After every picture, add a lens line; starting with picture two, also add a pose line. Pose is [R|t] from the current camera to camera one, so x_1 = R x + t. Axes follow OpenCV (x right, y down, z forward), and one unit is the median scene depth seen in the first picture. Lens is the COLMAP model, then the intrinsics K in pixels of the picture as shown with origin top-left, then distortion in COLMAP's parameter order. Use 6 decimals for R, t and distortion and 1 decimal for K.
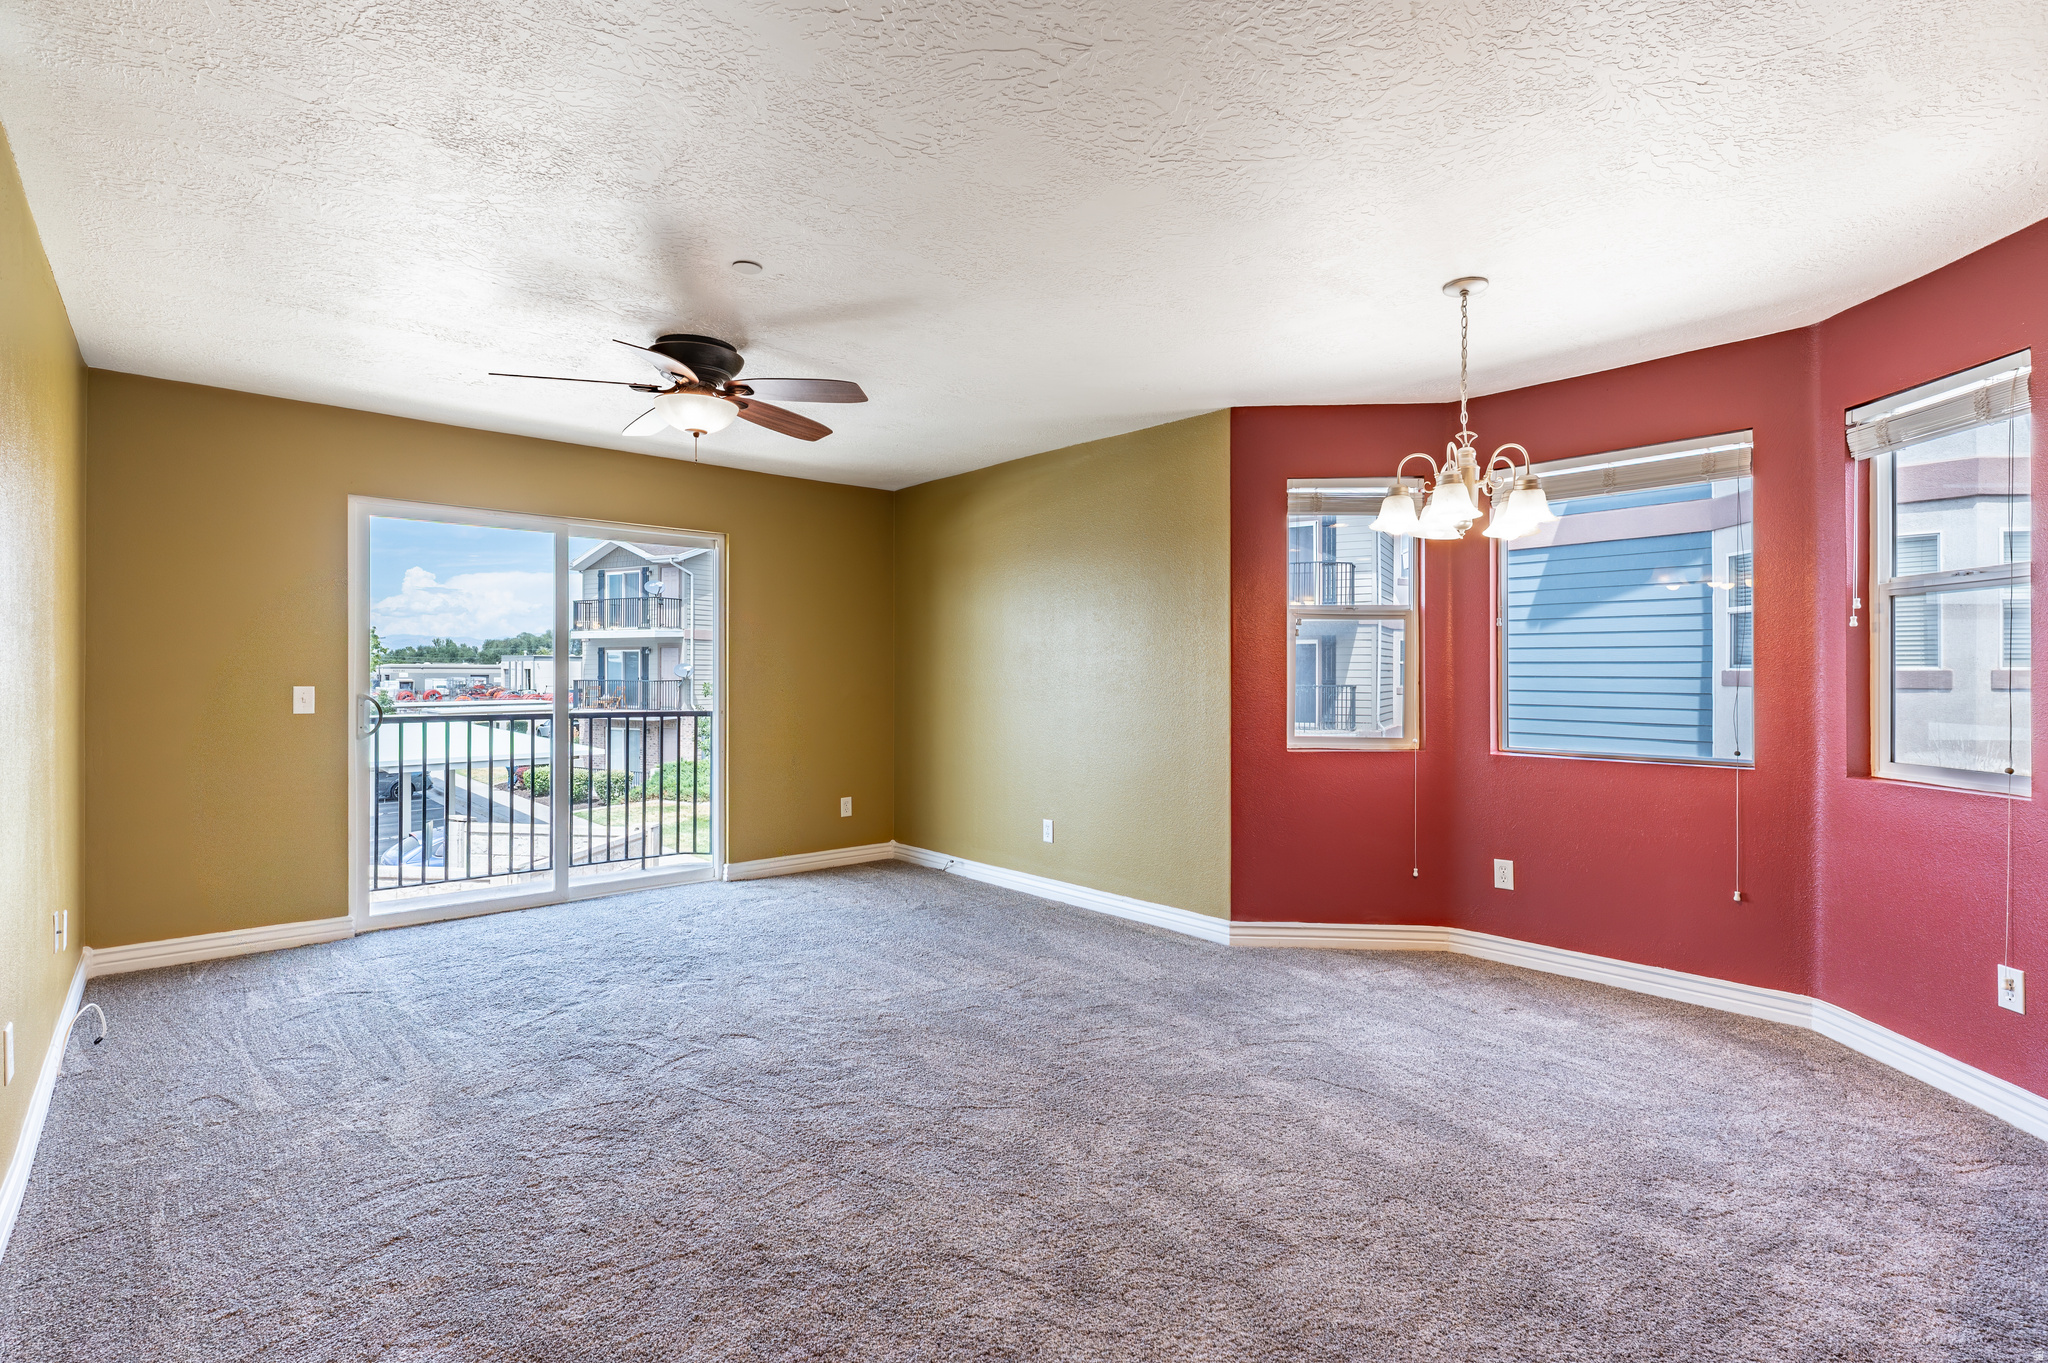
lens RADIAL K [[930.4, 0, 1029.6], [0, 930.4, 676.9], [0, 0, 1]] dist [-0.000642, 0.000011]
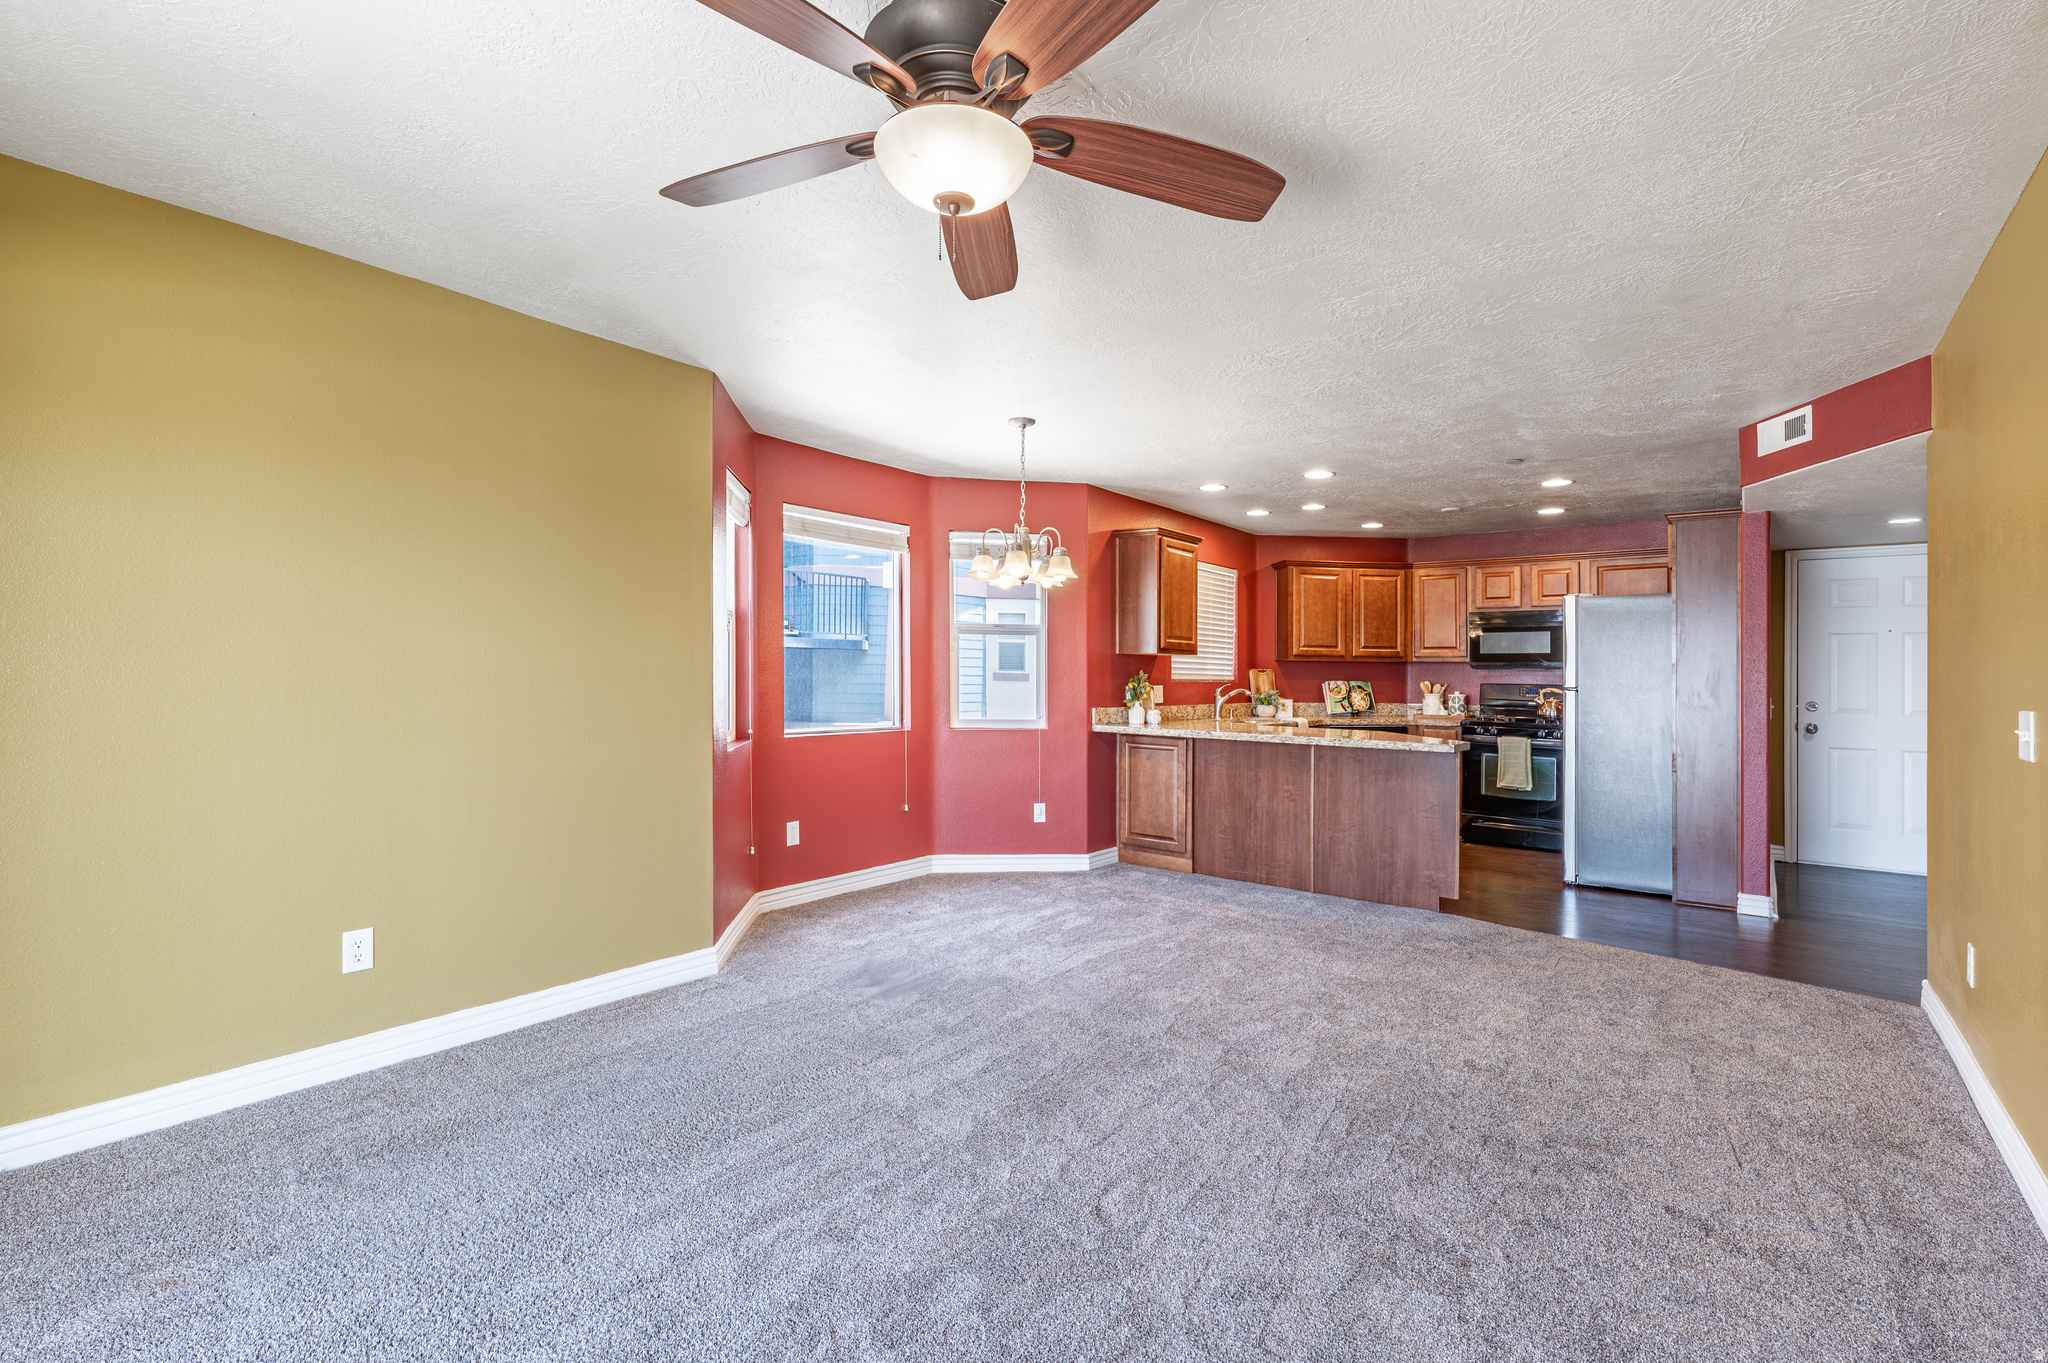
lens RADIAL K [[959.6, 0, 1024.0], [0, 959.6, 681.5], [0, 0, 1]] dist [0.001158, 0.000101]
pose [[-0.167443, -0.006468, 0.985861, -1.023985], [-0.006146, 0.999966, 0.005517, 0.001565], [-0.985863, -0.005135, -0.167477, 1.170965]]
